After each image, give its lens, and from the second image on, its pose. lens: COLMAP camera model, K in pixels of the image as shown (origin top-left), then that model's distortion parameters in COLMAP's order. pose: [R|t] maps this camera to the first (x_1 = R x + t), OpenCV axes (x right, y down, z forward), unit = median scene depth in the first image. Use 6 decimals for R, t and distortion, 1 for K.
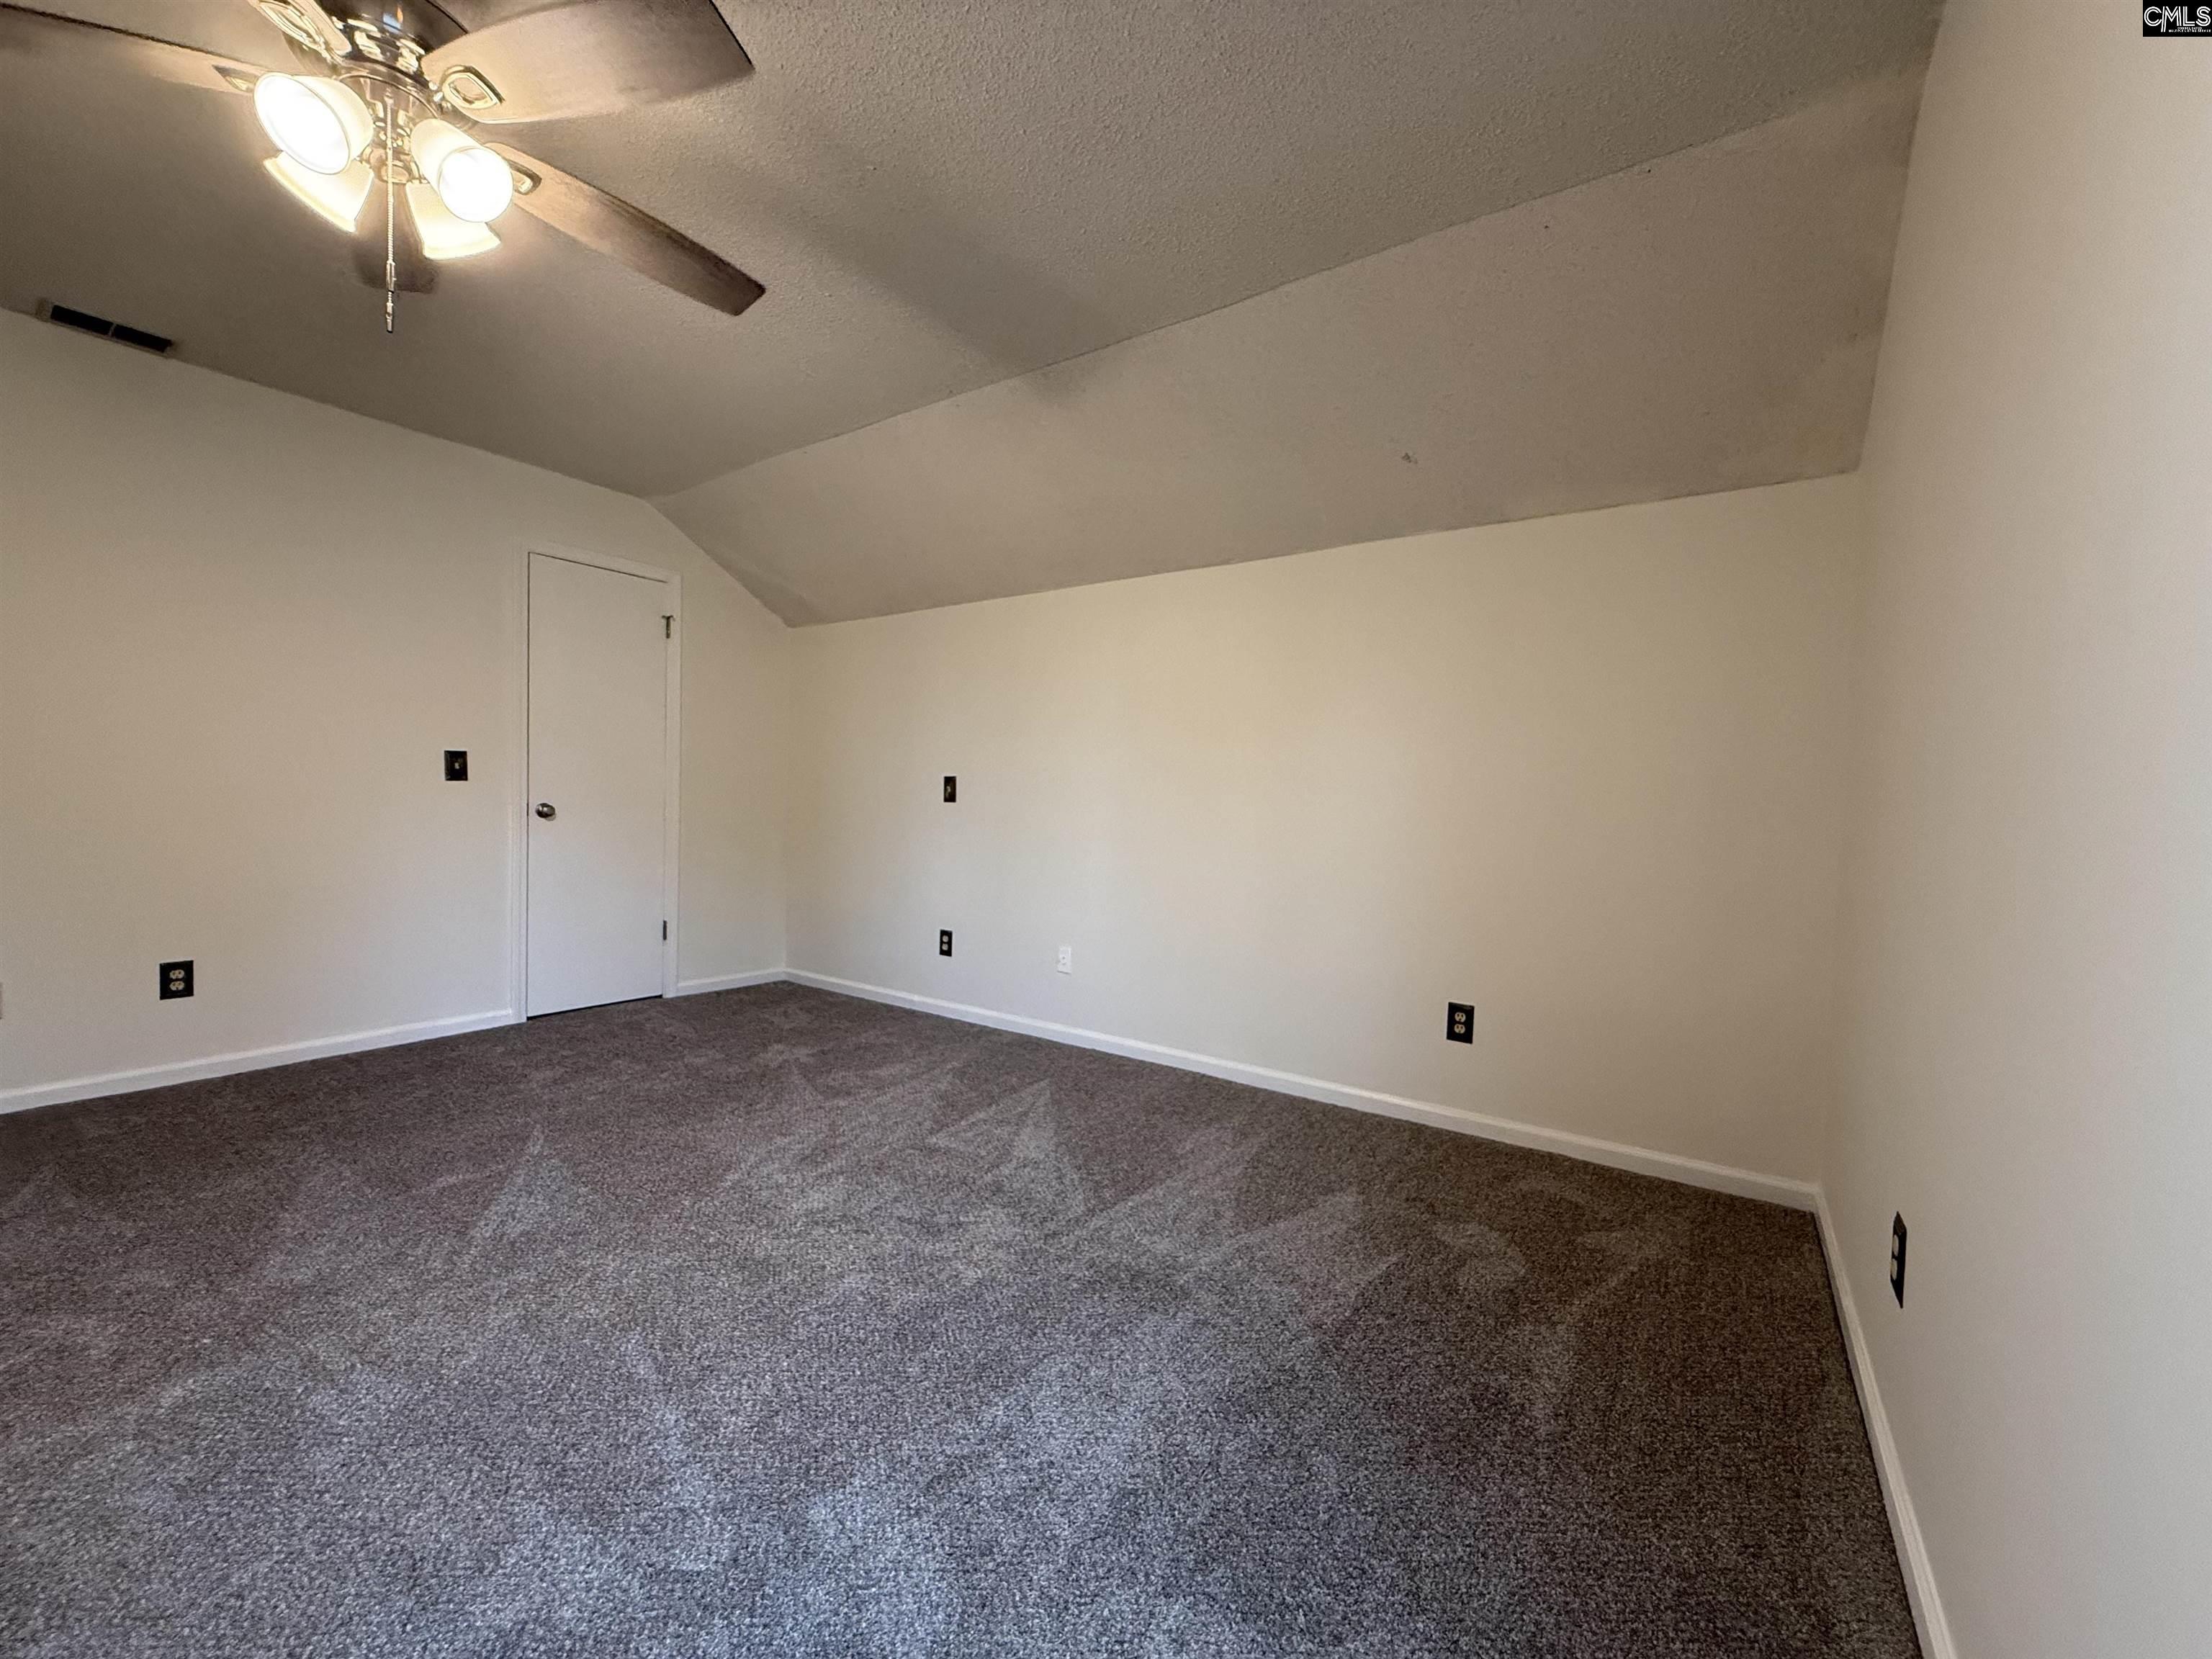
lens RADIAL K [[880.8, 0, 1106.0], [0, 880.8, 829.5], [0, 0, 1]] dist [-0.000181, 0.000004]
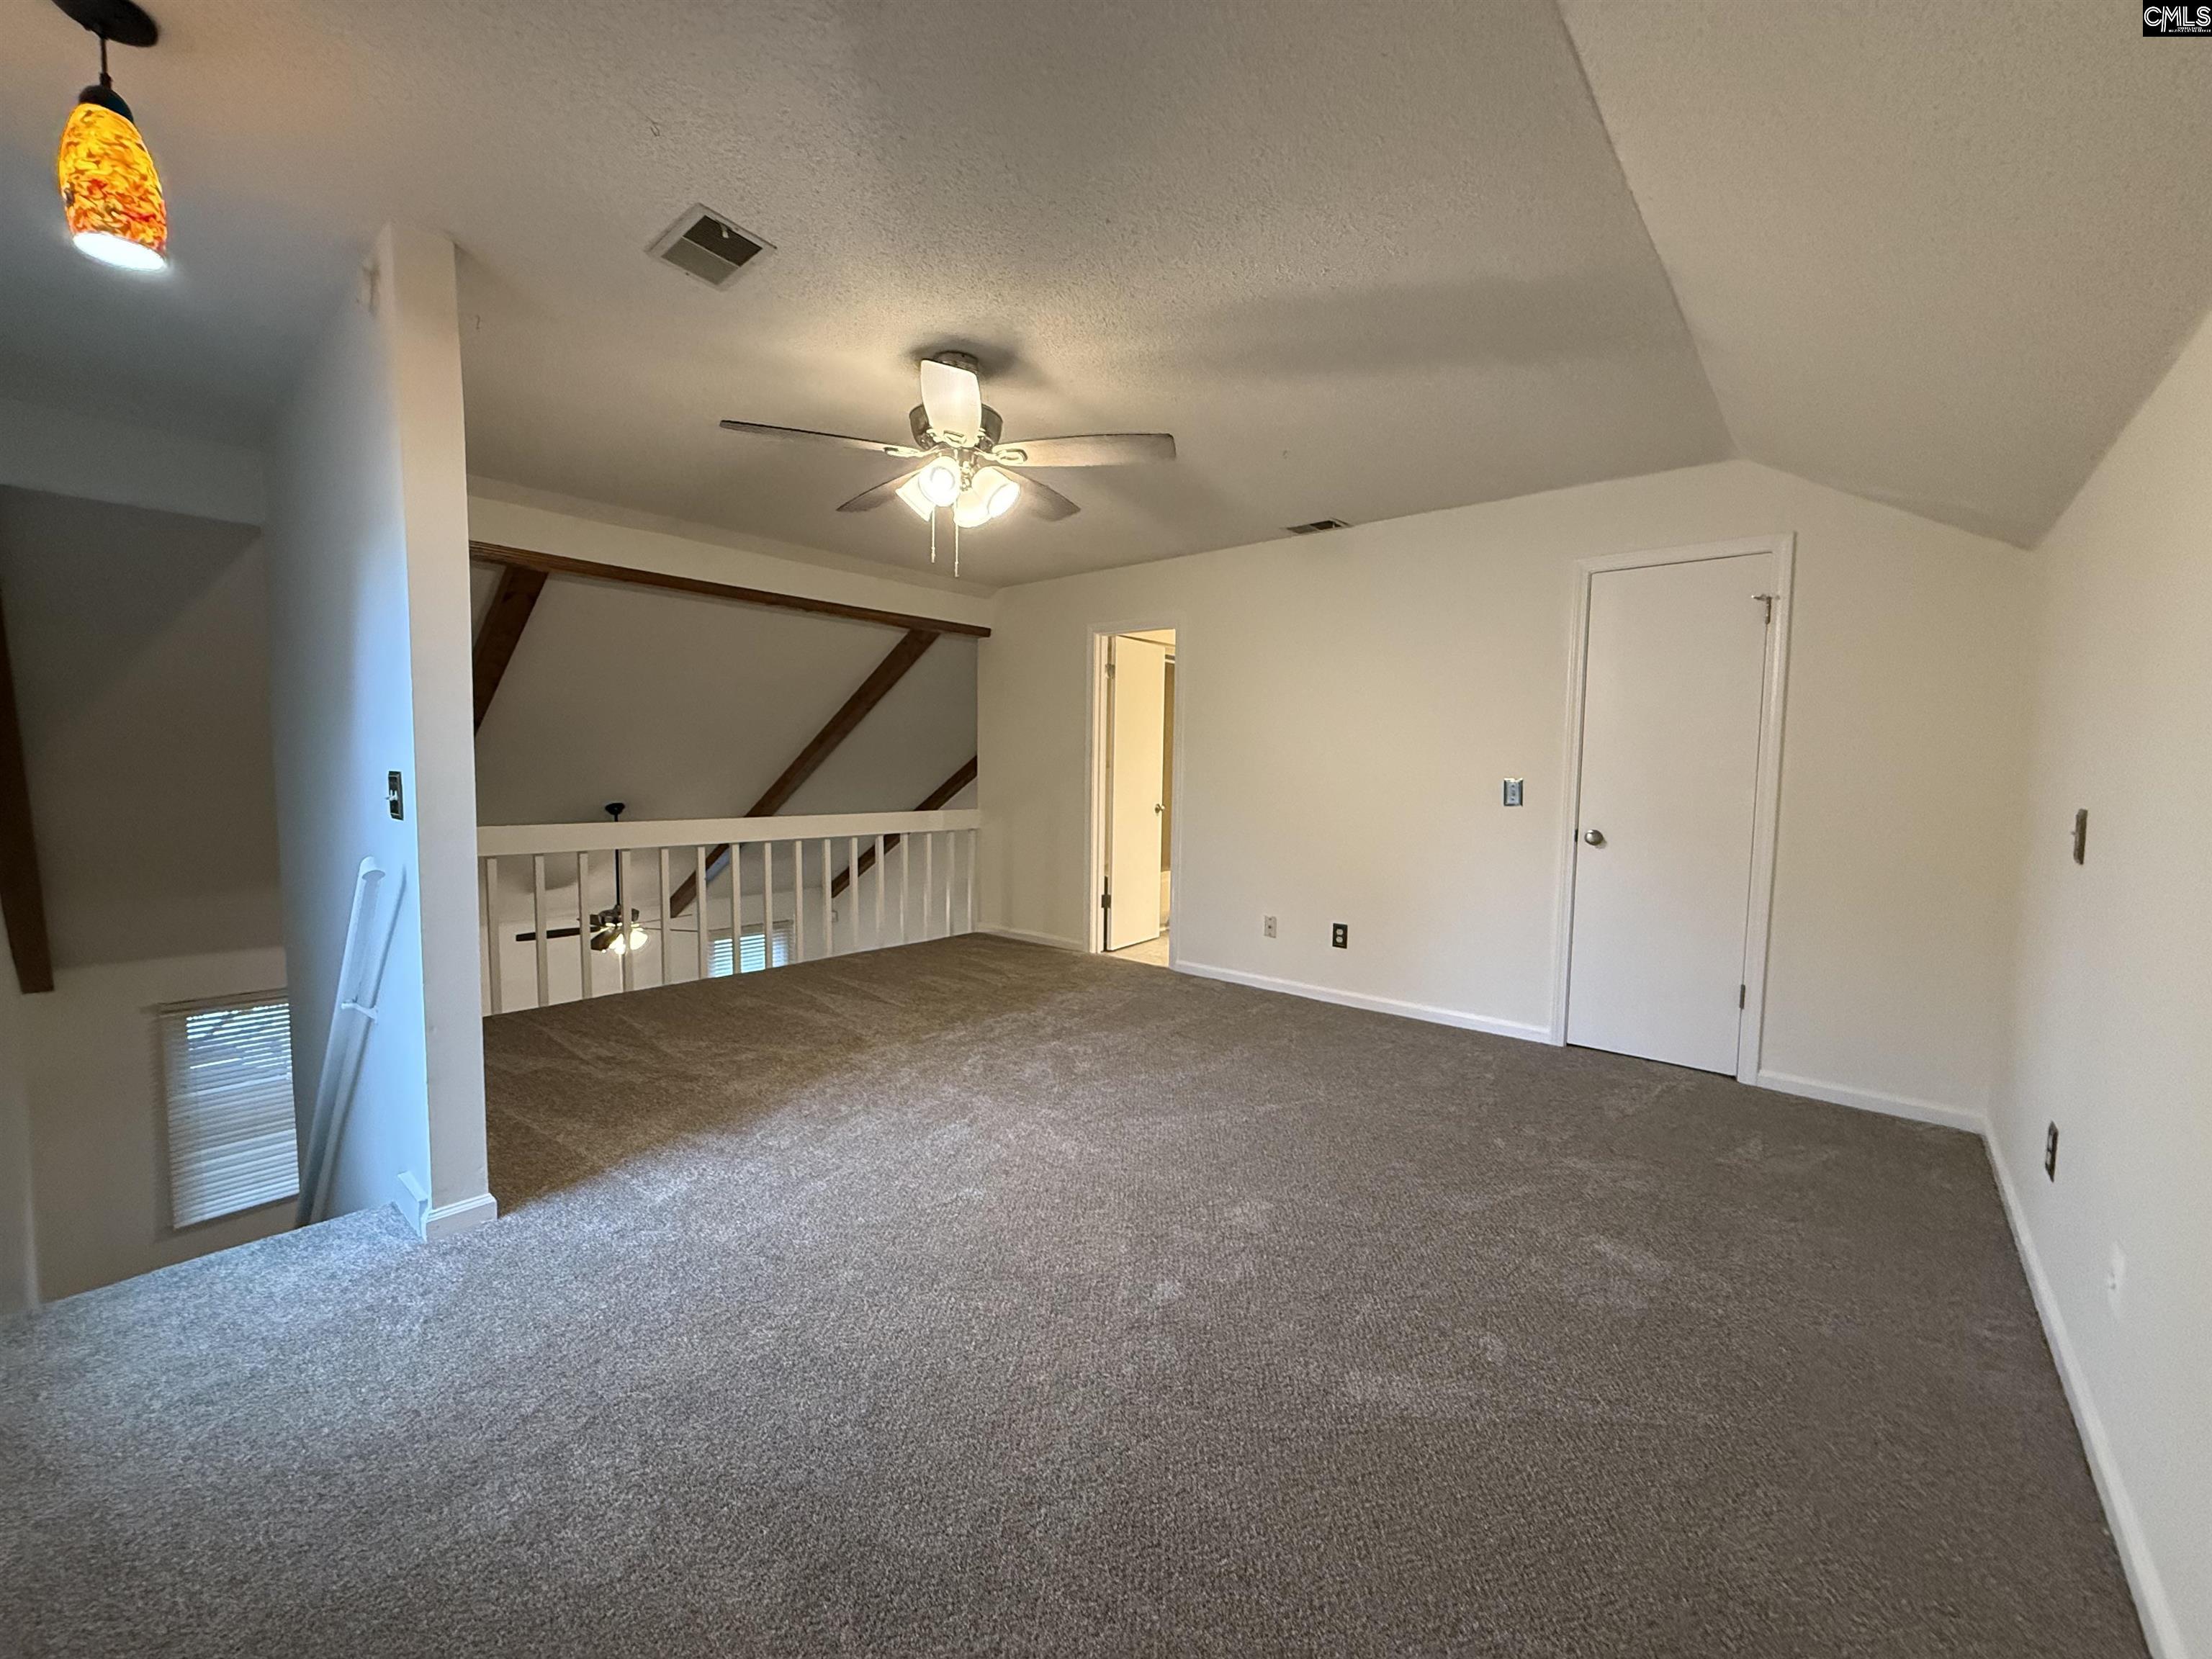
lens RADIAL K [[880.8, 0, 1106.0], [0, 880.8, 829.5], [0, 0, 1]] dist [-0.000181, 0.000004]
pose [[-0.088203, 0.039597, -0.995315, 0.376287], [-0.051008, 0.997719, 0.044213, -0.046412], [0.994796, 0.054668, -0.085982, 0.557226]]
